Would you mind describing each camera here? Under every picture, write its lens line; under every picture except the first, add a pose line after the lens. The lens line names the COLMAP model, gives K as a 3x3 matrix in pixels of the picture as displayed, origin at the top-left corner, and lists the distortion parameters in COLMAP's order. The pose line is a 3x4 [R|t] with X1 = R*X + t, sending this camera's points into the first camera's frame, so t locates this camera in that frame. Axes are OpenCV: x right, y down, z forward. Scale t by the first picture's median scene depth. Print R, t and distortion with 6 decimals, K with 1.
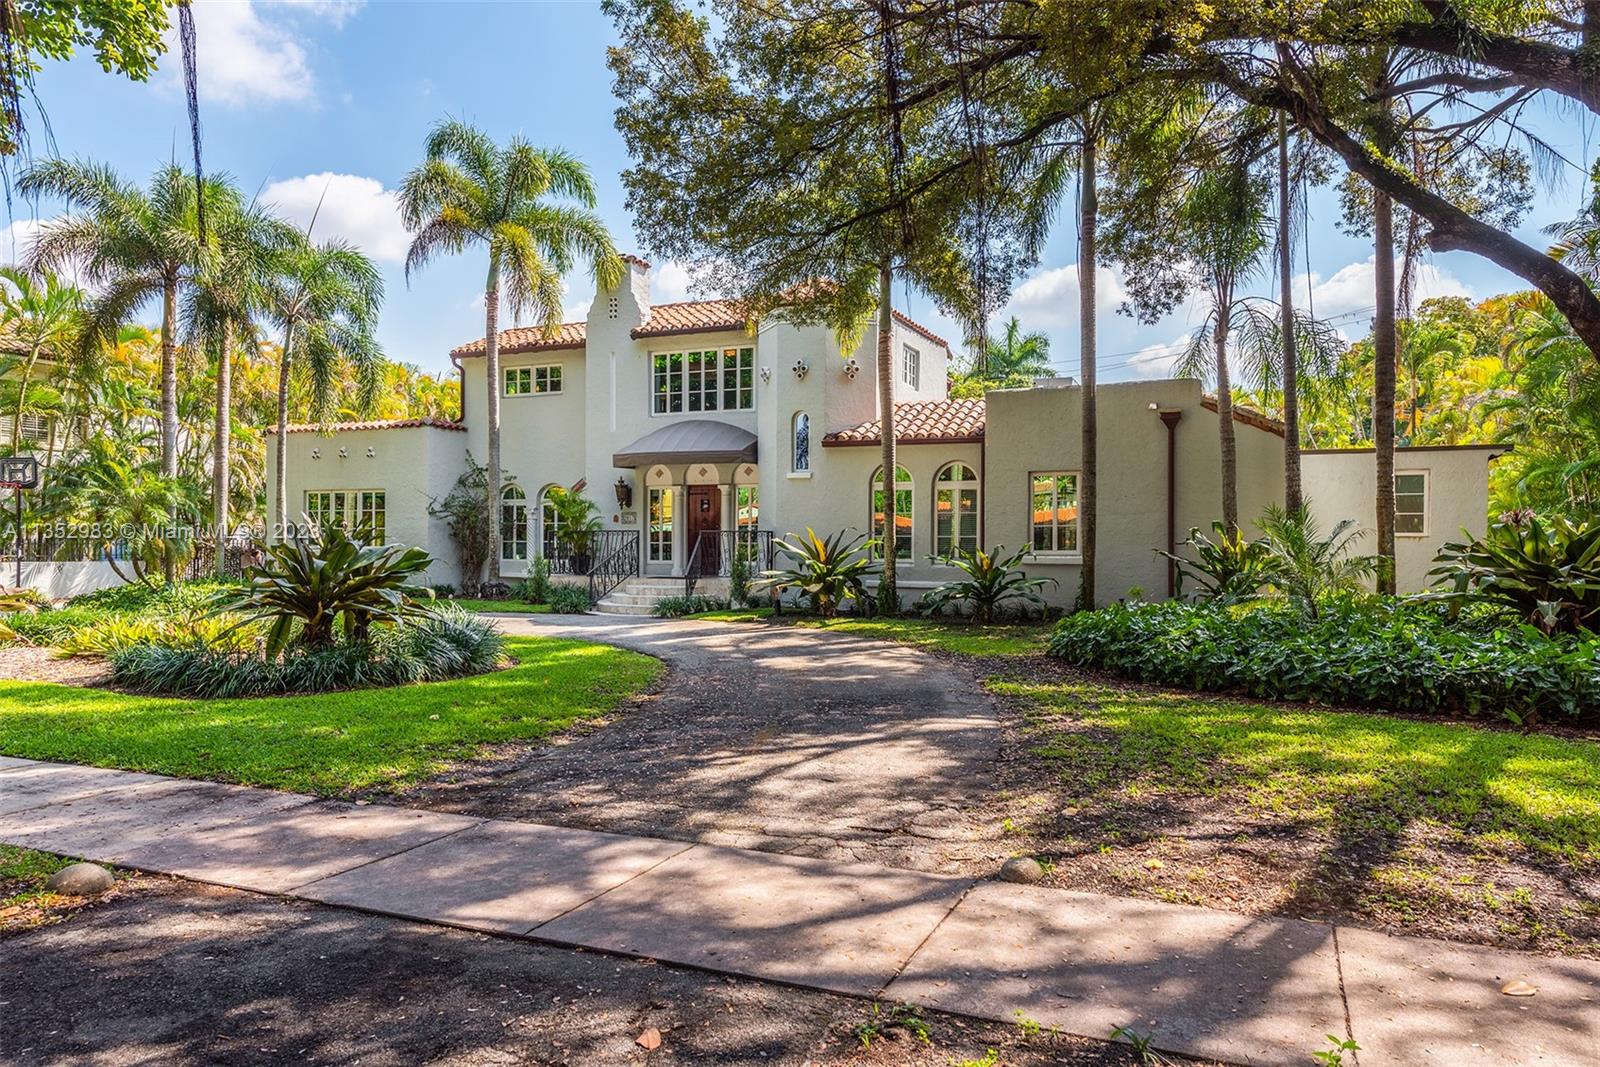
lens RADIAL K [[1105.6, 0, 800.0], [0, 1105.6, 531.4], [0, 0, 1]] dist [-0.001404, -0.002010]
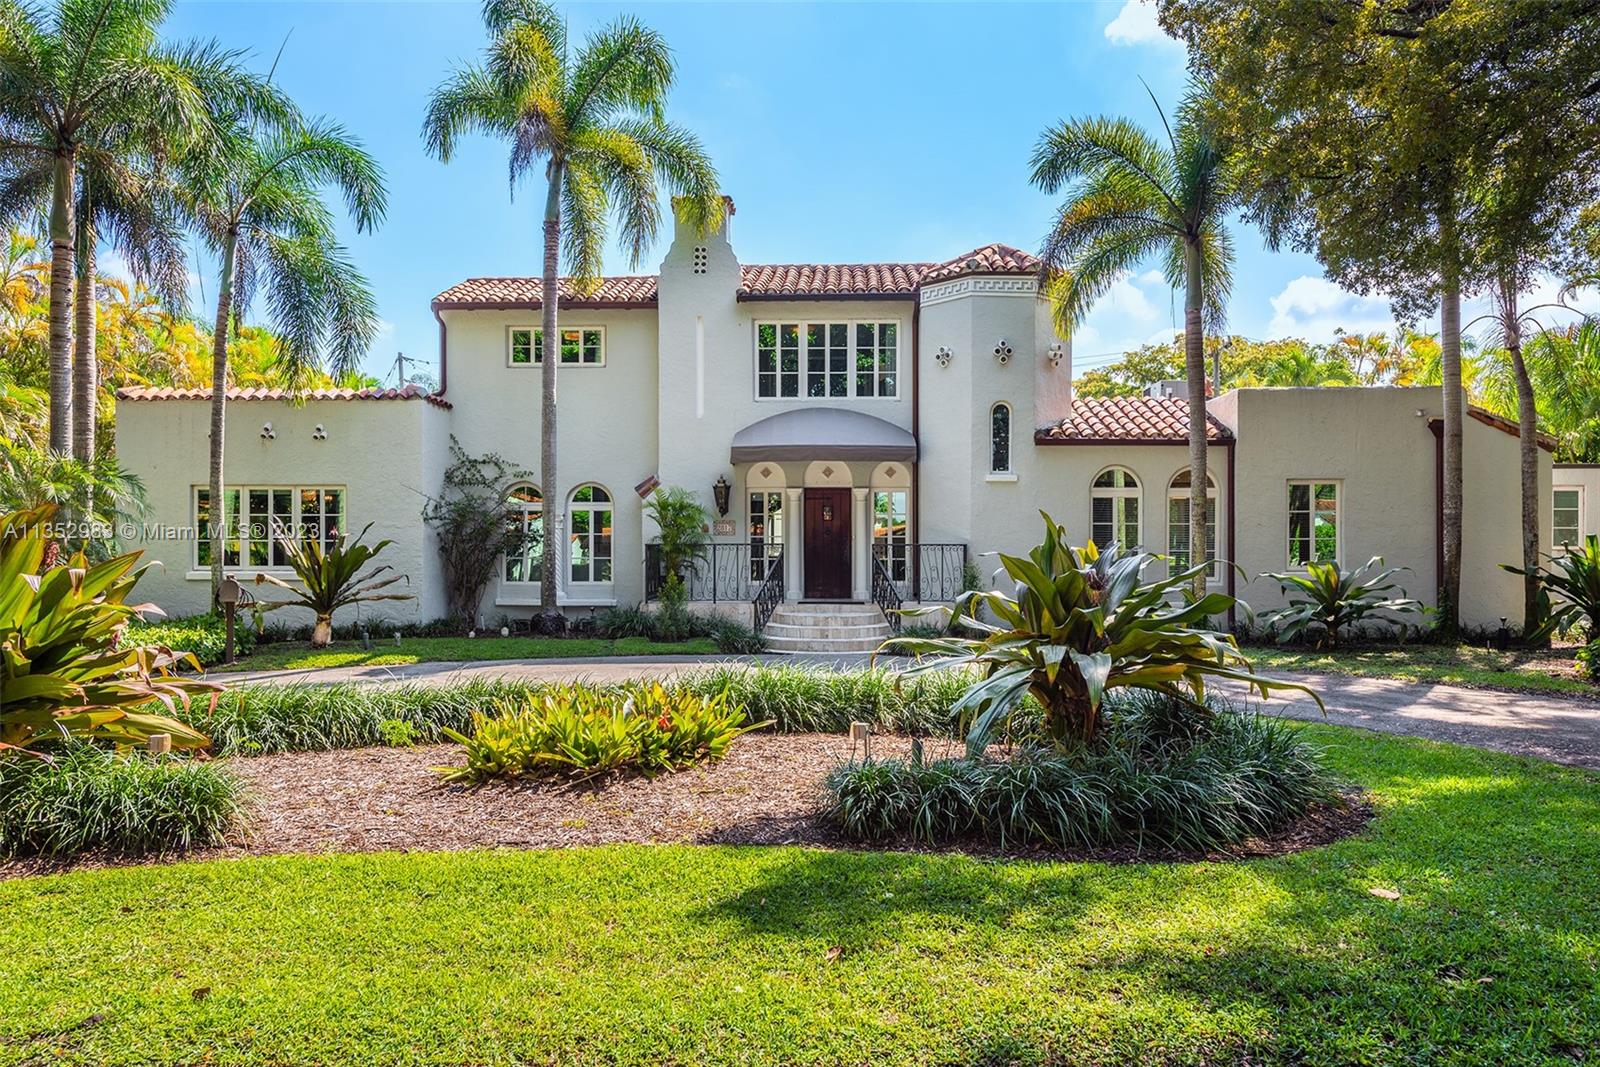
lens RADIAL K [[1105.6, 0, 800.1], [0, 1105.6, 533.9], [0, 0, 1]] dist [-0.001404, -0.002010]
pose [[0.925862, 0.001583, 0.377858, -0.410121], [0.000178, 0.999989, -0.004627, -0.004247], [-0.377861, 0.004351, 0.925852, 0.254211]]
